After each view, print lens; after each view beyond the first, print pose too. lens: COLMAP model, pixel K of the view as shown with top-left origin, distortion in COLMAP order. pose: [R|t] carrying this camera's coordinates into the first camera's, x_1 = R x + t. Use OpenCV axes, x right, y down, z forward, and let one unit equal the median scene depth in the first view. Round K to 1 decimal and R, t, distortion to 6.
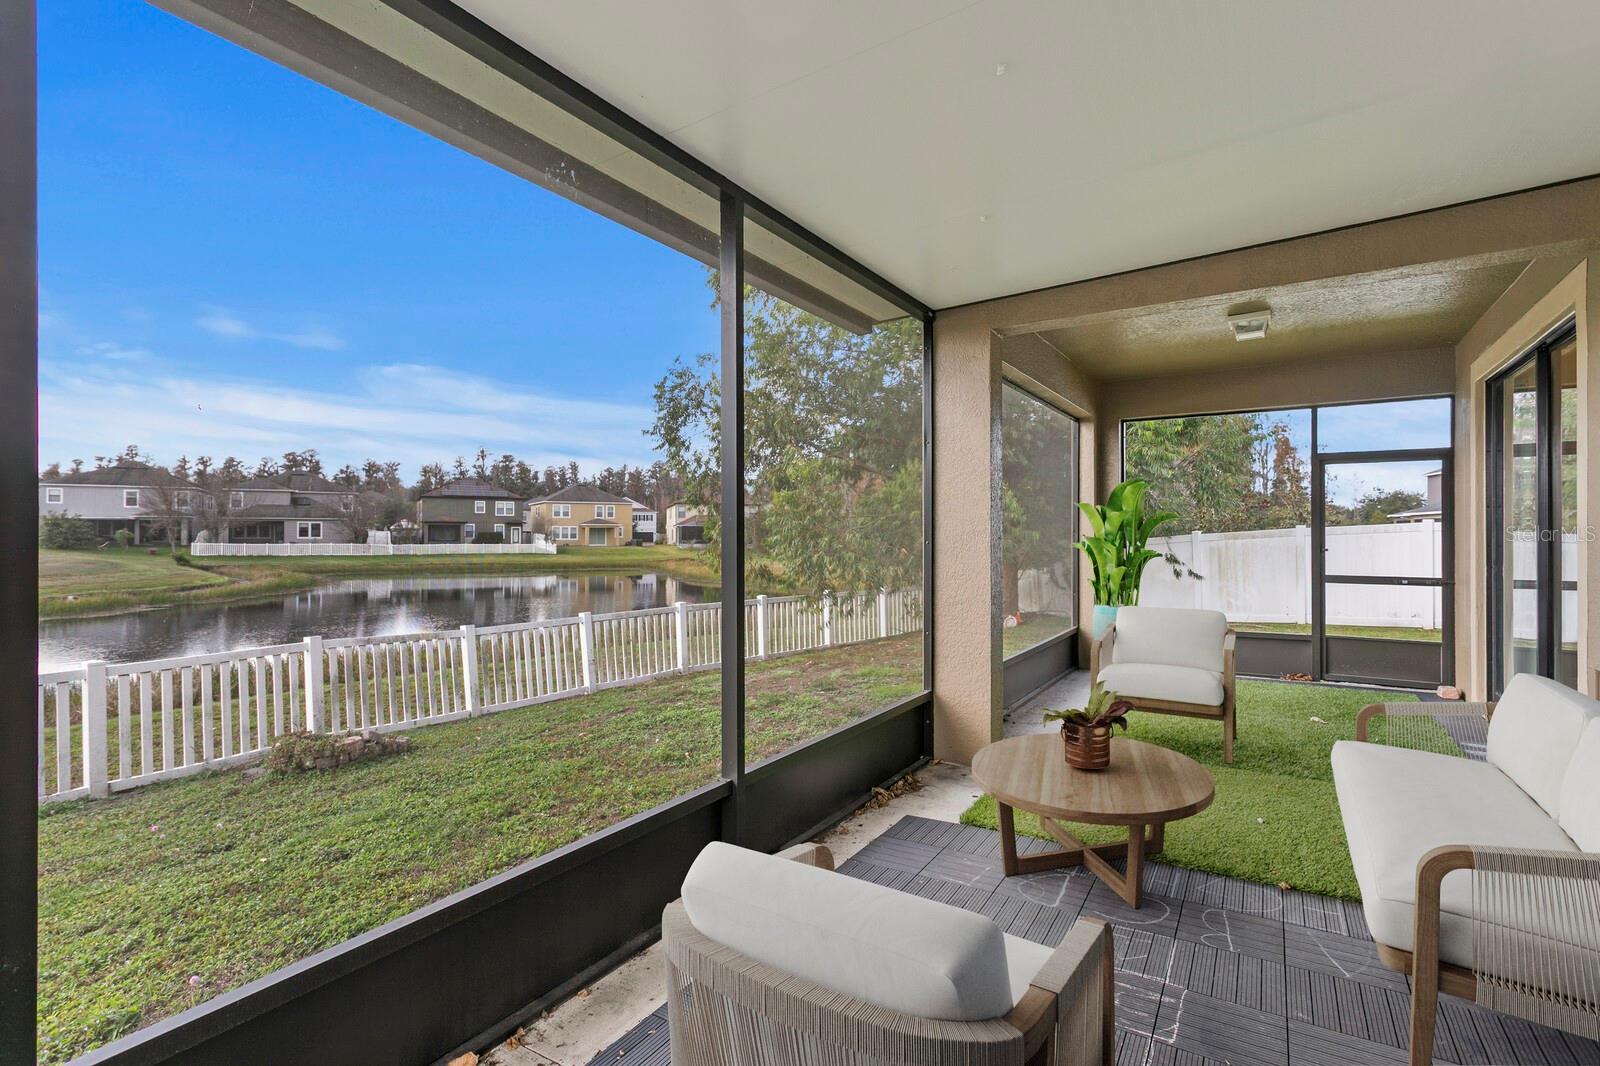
lens RADIAL K [[773.0, 0, 781.7], [0, 773.0, 534.1], [0, 0, 1]] dist [0.010827, 0.000088]
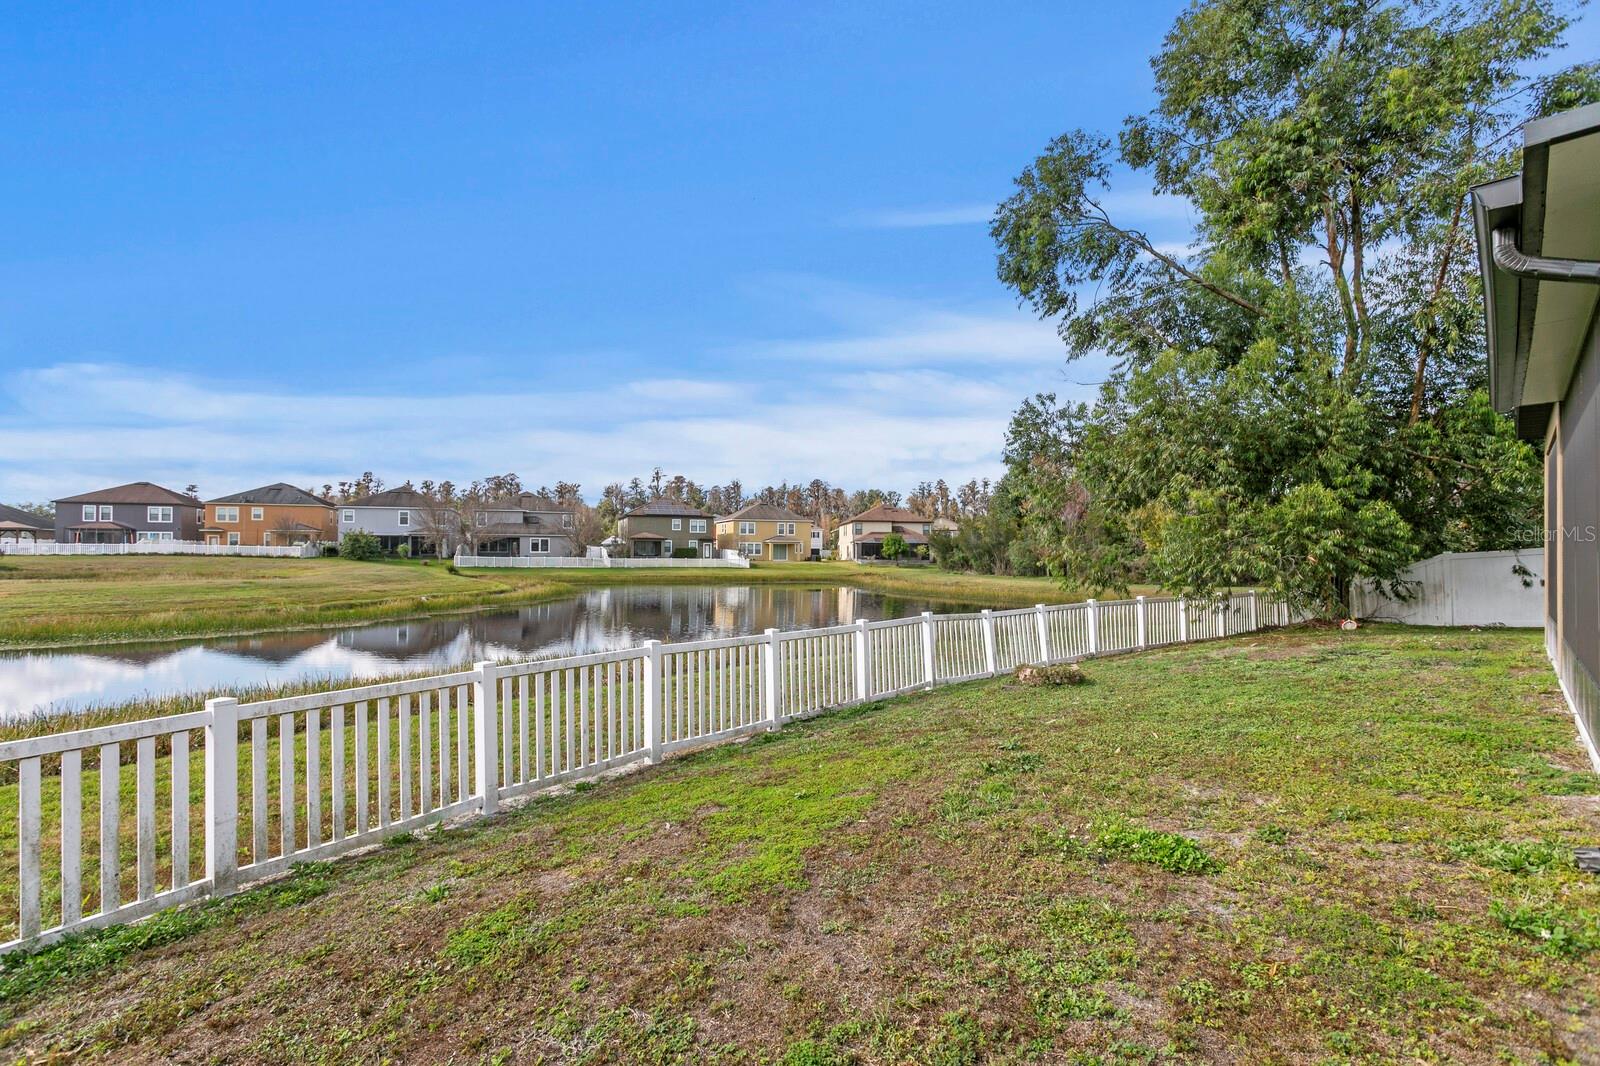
lens RADIAL K [[773.0, 0, 781.7], [0, 773.0, 534.1], [0, 0, 1]] dist [0.010827, 0.000088]
pose [[0.984549, 0.000297, -0.175111, -0.087103], [-0.004220, 0.999748, -0.022033, 0.002565], [0.175061, 0.022432, 0.984302, -0.069692]]
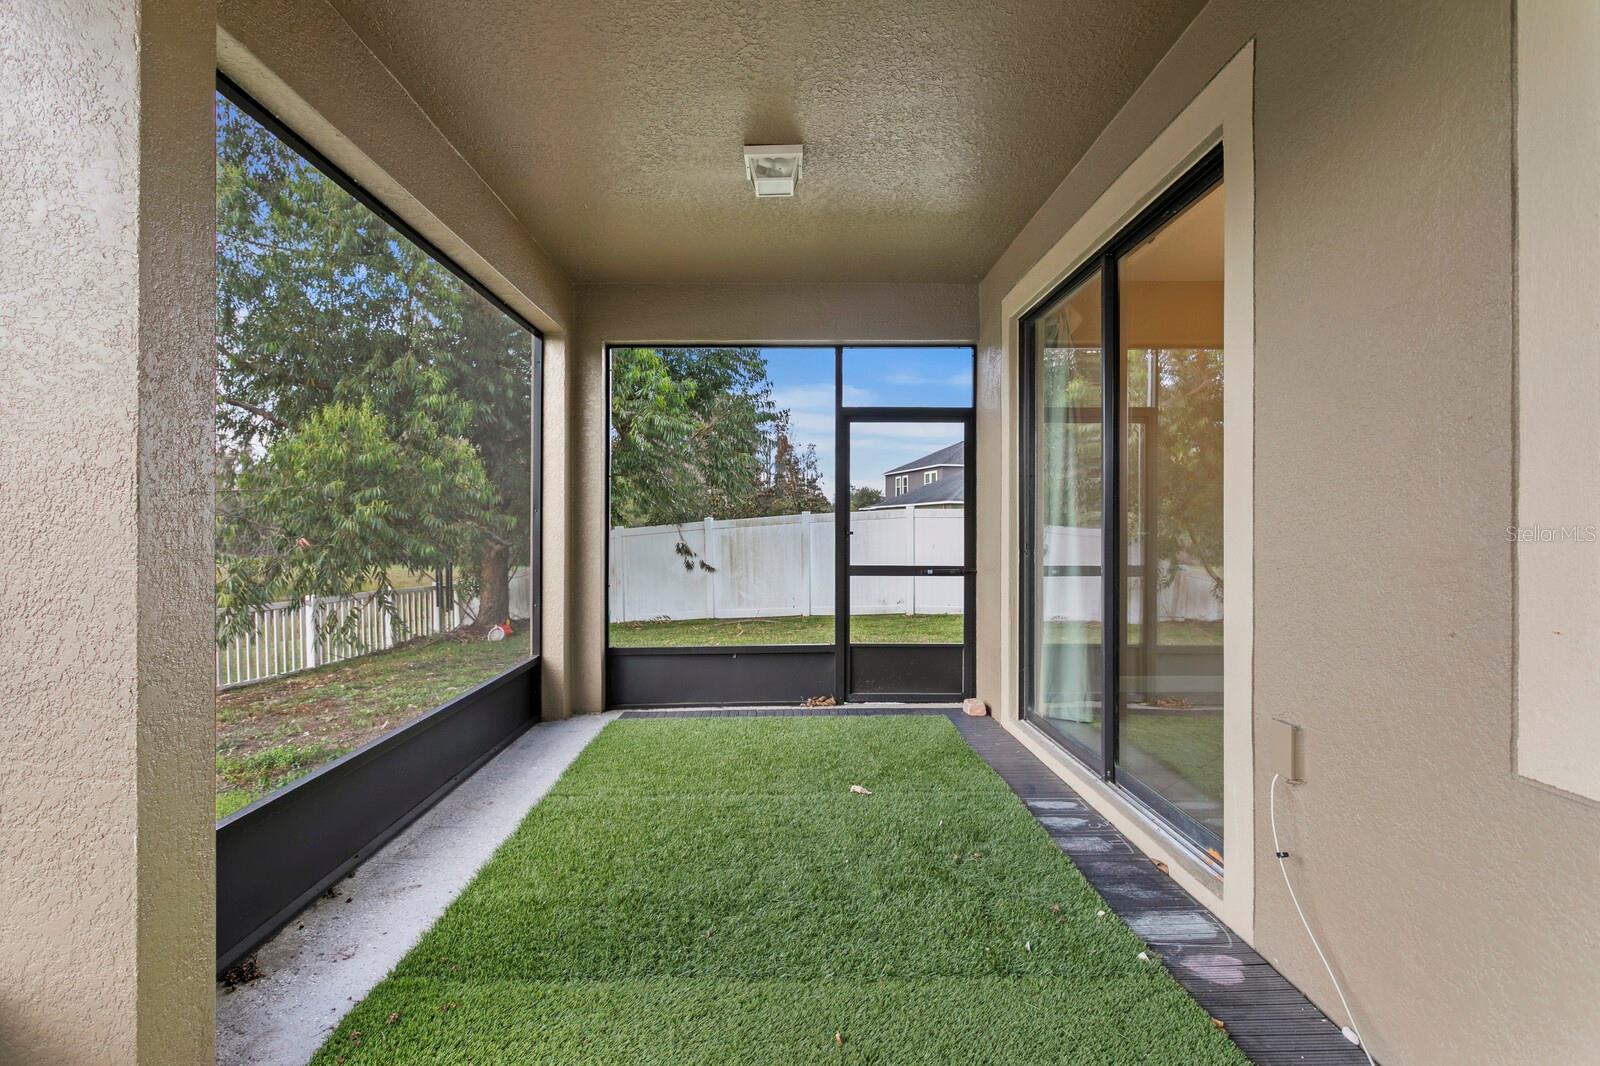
lens RADIAL K [[819.7, 0, 780.3], [0, 819.7, 527.8], [0, 0, 1]] dist [0.005380, 0.001548]
pose [[0.839911, 0.001237, 0.542723, 0.025449], [-0.002038, 0.999998, 0.000874, 0.001869], [-0.542720, -0.001840, 0.839911, 0.045080]]
